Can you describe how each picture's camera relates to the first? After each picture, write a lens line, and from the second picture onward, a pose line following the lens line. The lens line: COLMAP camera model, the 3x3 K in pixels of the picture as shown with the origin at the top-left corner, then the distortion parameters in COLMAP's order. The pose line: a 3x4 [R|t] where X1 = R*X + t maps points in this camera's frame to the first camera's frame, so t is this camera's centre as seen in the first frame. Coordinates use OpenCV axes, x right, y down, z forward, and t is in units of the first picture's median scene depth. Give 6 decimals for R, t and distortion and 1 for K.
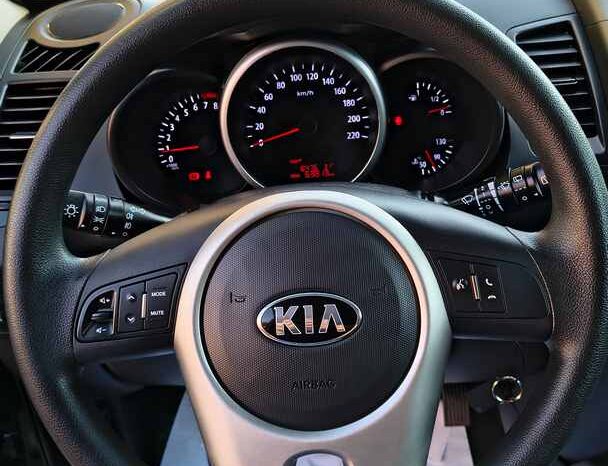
lens RADIAL K [[733.6, 0, 267.5], [0, 733.6, 233.1], [0, 0, 1]] dist [0.001543, -0.004177]
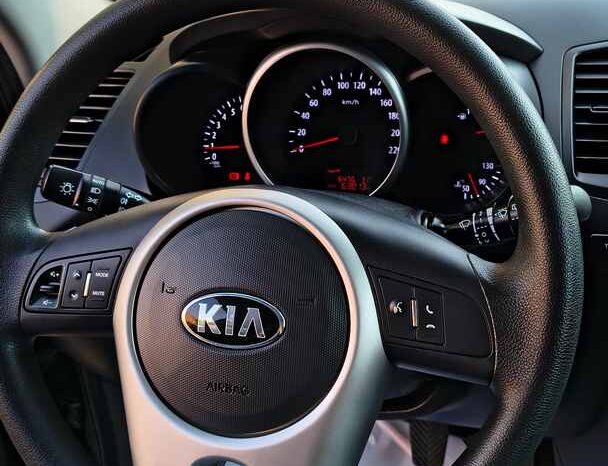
lens RADIAL K [[733.6, 0, 267.5], [0, 733.6, 233.1], [0, 0, 1]] dist [0.001543, -0.004177]
pose [[0.968073, 0.122057, -0.218945, 0.235674], [-0.127660, 0.991750, -0.011574, 0.007309], [0.215726, 0.039155, 0.975669, 0.053527]]
